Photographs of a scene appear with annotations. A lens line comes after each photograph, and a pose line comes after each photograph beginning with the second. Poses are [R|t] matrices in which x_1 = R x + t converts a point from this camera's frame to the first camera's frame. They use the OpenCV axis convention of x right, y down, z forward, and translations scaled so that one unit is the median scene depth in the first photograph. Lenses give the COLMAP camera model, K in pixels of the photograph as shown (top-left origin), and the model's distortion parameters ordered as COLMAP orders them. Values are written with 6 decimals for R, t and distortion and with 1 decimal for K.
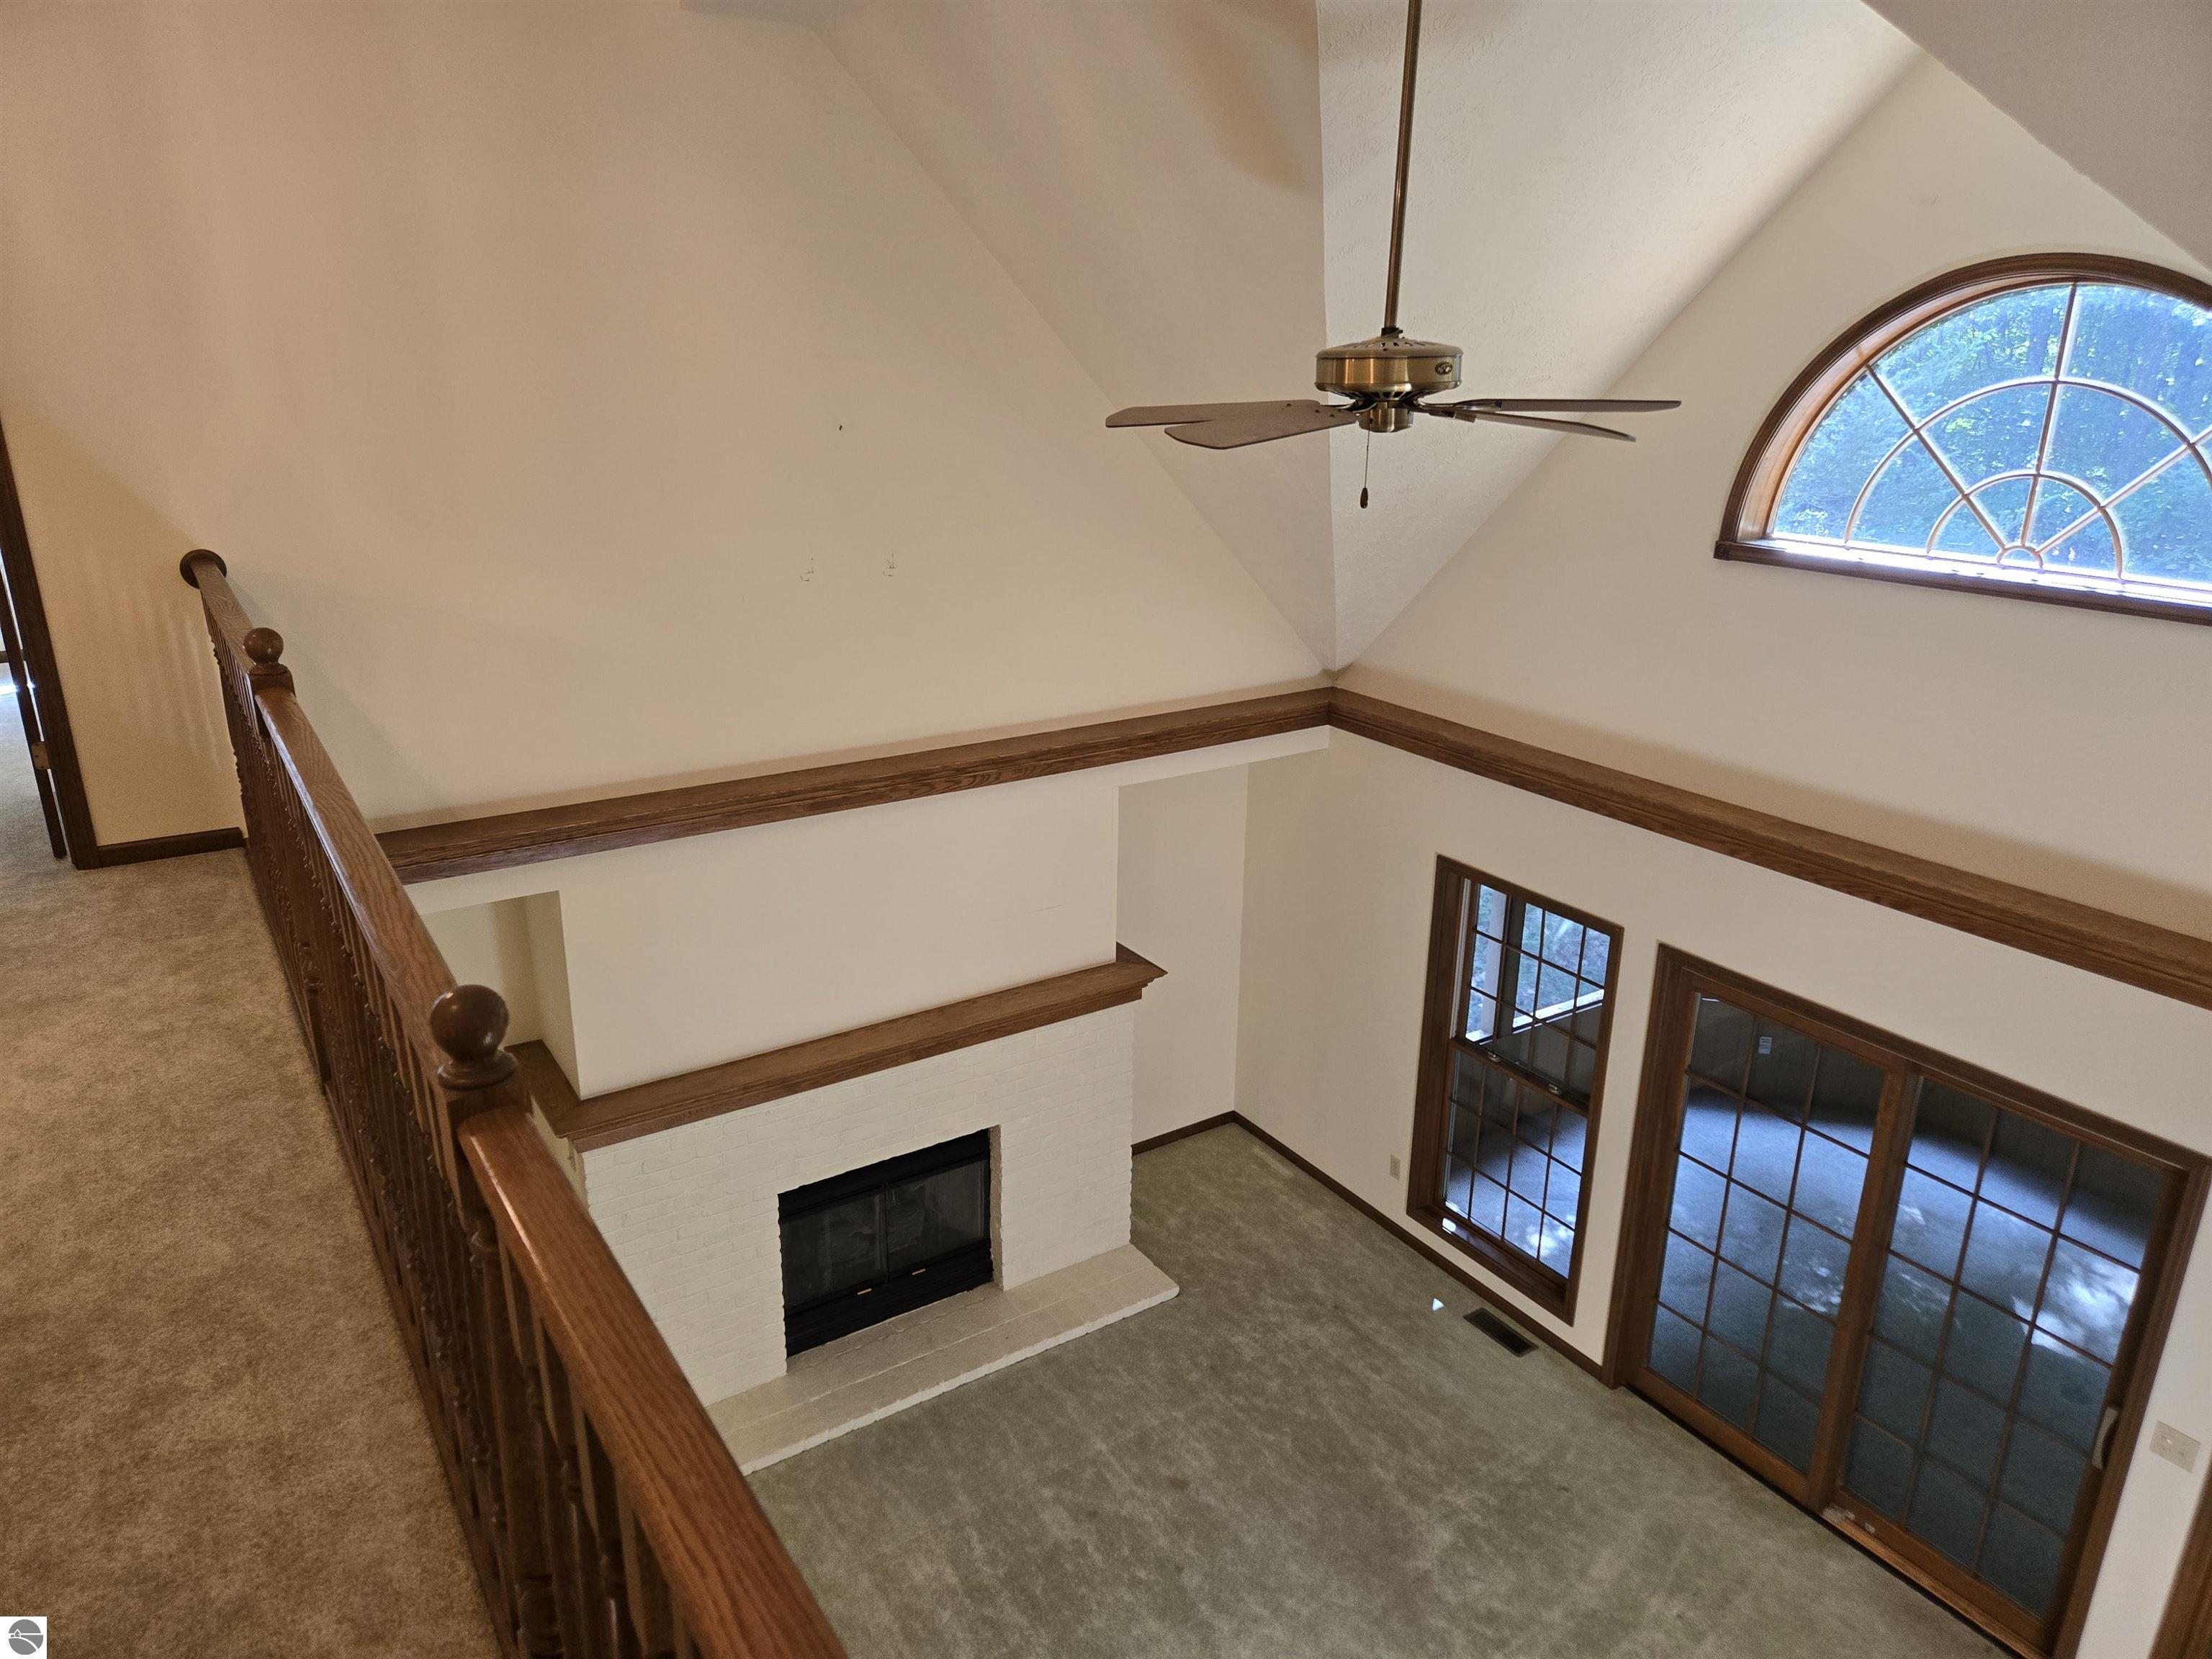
lens RADIAL K [[1492.1, 0, 1111.0], [0, 1492.1, 839.2], [0, 0, 1]] dist [0.040649, -0.003009]
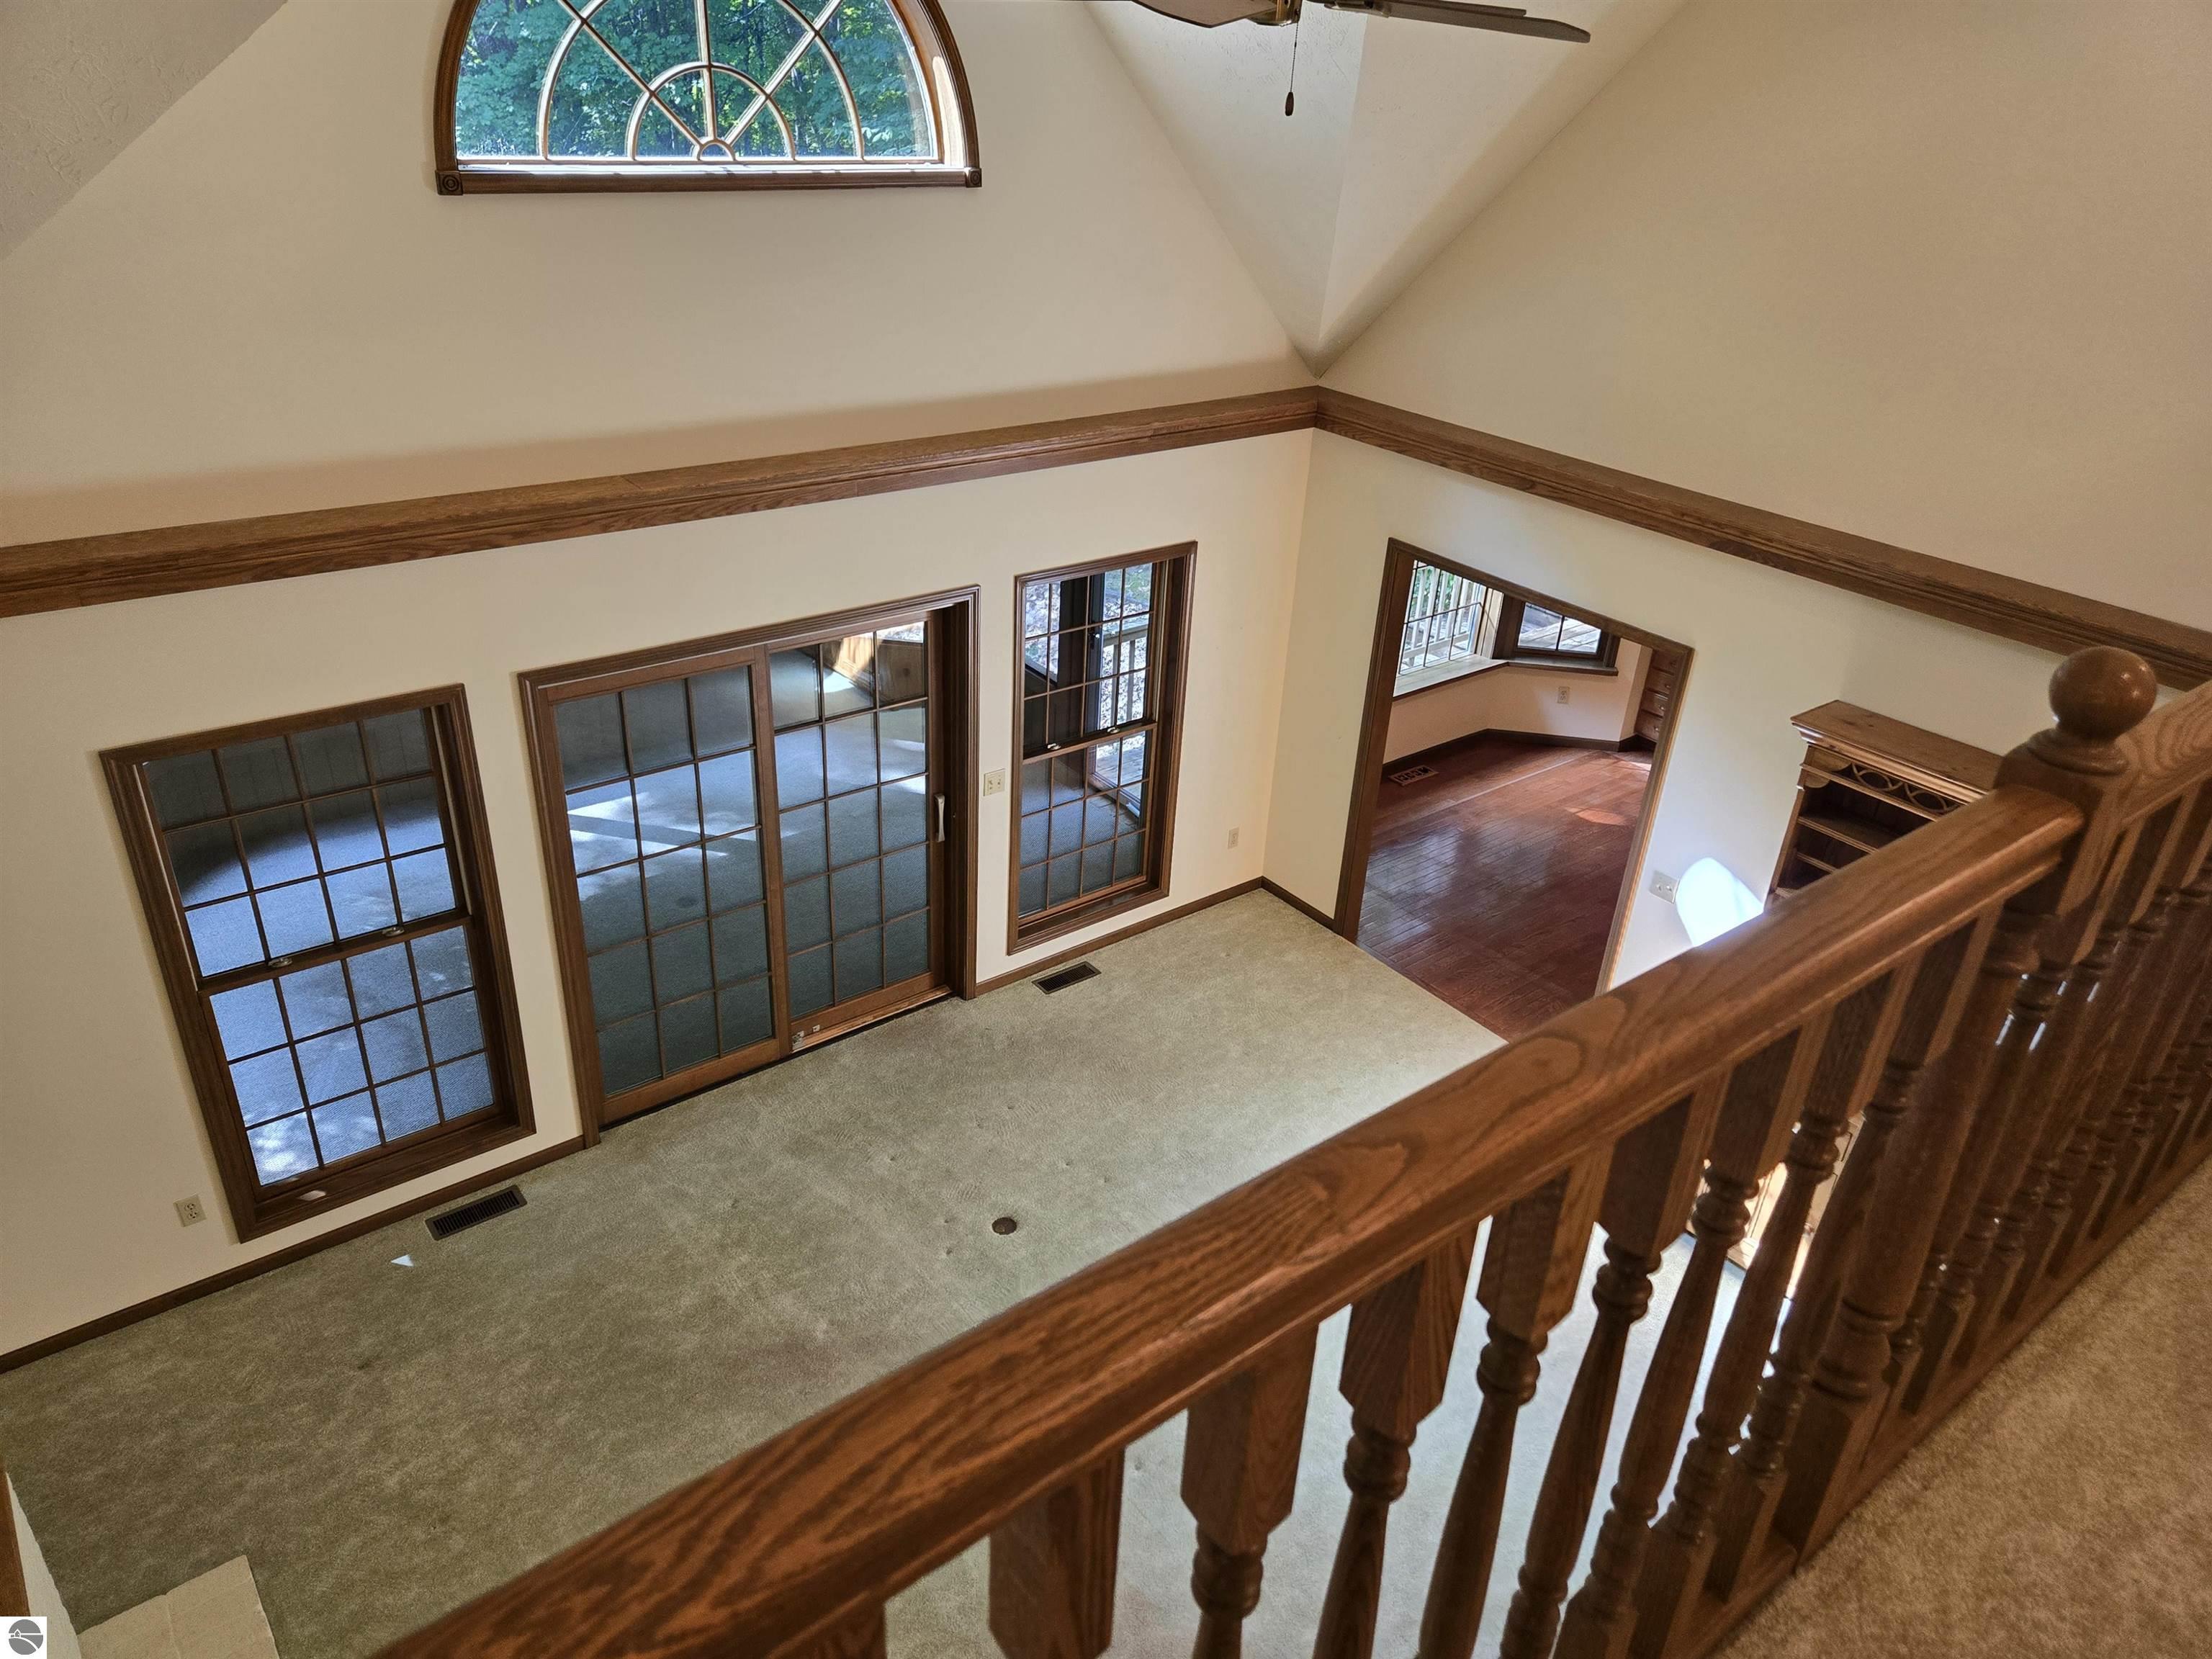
lens RADIAL K [[1492.1, 0, 1112.6], [0, 1492.1, 817.9], [0, 0, 1]] dist [0.040649, -0.003009]
pose [[-0.095617, -0.476635, 0.873886, -0.474450], [0.270959, 0.832295, 0.483597, -0.192025], [-0.957830, 0.283027, 0.049567, 0.667054]]
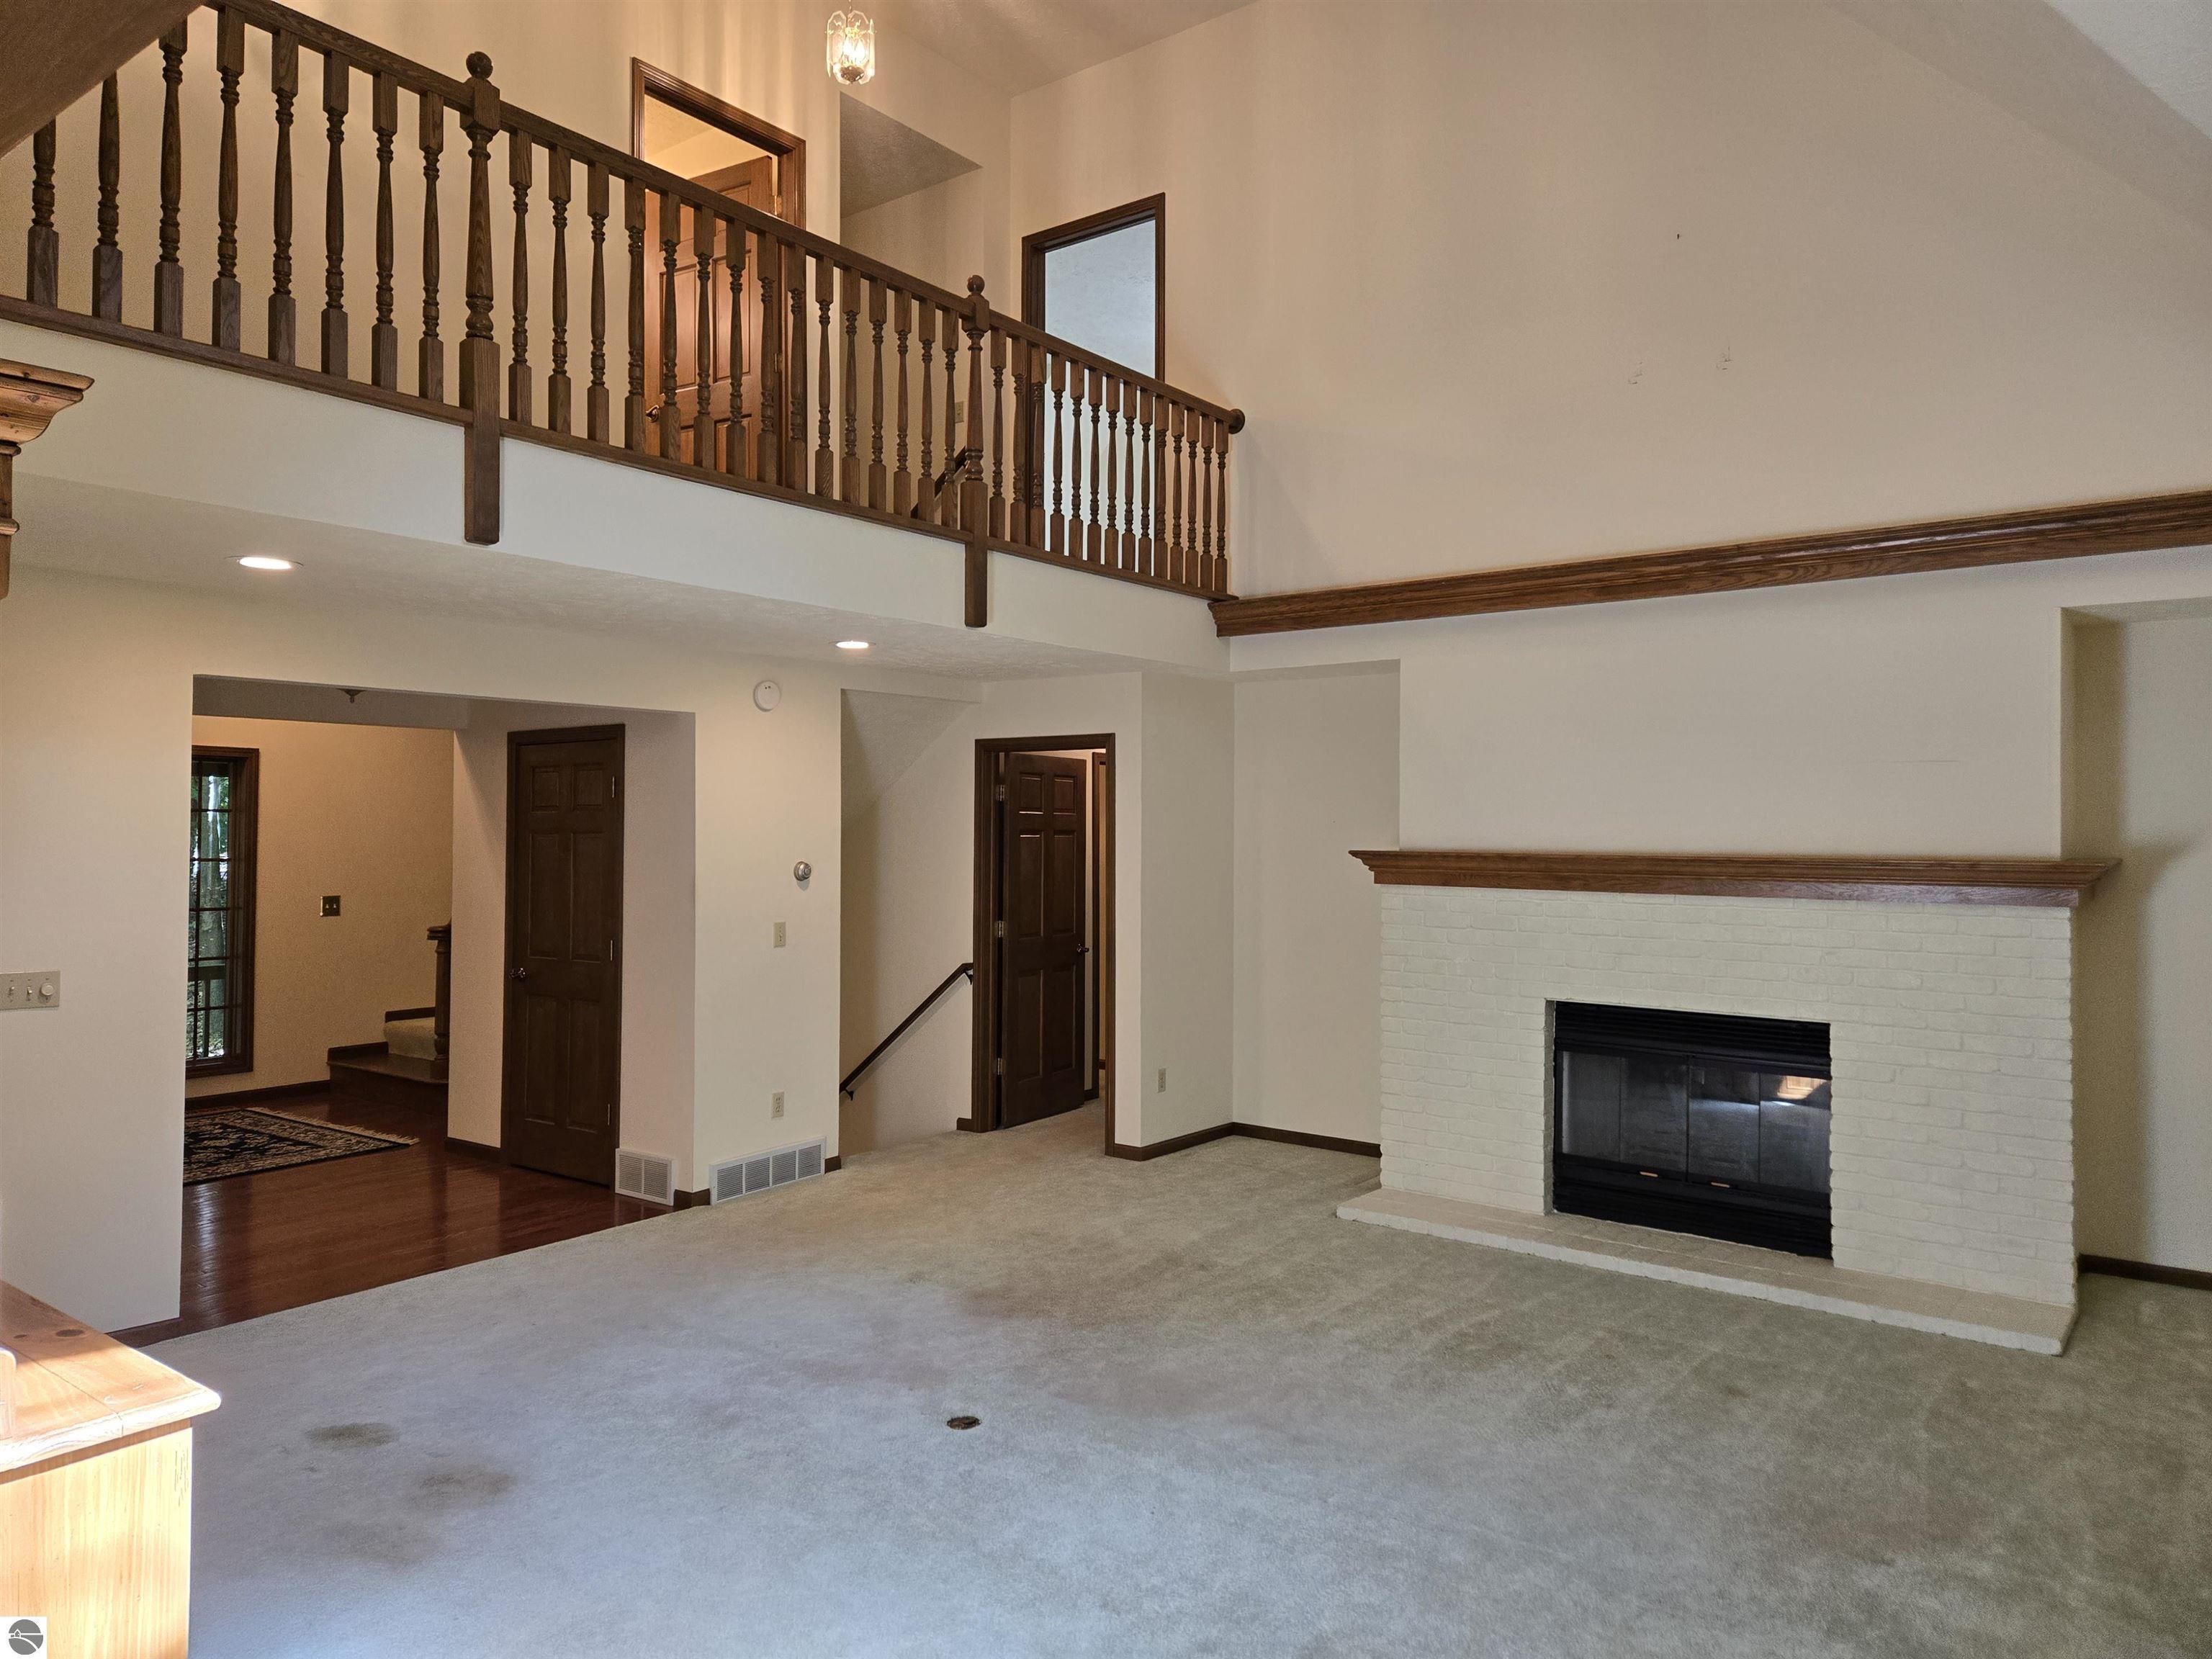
lens RADIAL K [[1492.1, 0, 1106.3], [0, 1492.1, 829.2], [0, 0, 1]] dist [0.040649, -0.003009]
pose [[0.339238, -0.011047, -0.940636, 0.656405], [-0.311236, 0.942298, -0.123313, 0.366574], [0.887722, 0.334592, 0.316225, 0.413836]]
